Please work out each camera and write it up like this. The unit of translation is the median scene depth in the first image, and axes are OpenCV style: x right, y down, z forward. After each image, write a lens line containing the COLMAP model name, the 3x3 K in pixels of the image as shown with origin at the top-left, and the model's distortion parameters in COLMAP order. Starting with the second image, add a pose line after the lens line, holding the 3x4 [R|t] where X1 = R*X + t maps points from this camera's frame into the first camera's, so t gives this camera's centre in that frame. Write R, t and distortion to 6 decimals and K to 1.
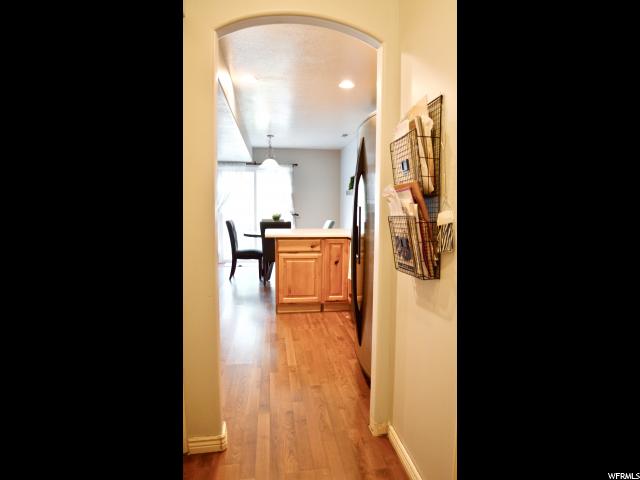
lens RADIAL K [[513.5, 0, 320.0], [0, 513.5, 240.0], [0, 0, 1]] dist [-0.080682, 0.011942]
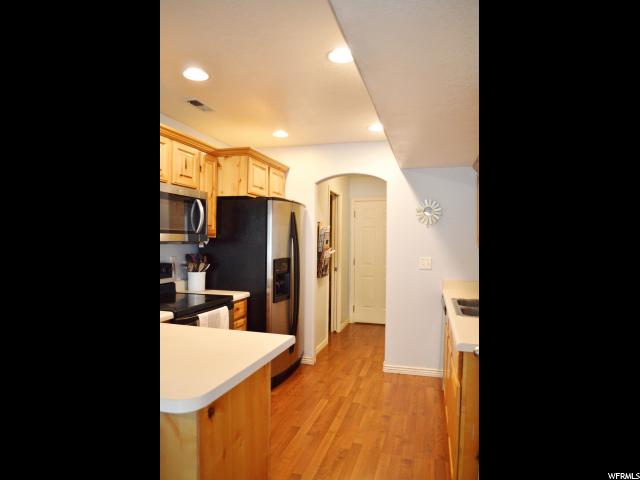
lens RADIAL K [[513.5, 0, 320.0], [0, 513.5, 240.0], [0, 0, 1]] dist [-0.080682, 0.011942]
pose [[-0.950864, -0.017321, 0.309124, -0.433792], [0.003249, 0.997821, 0.065903, -0.209080], [-0.309591, 0.063669, -0.948736, 2.289346]]
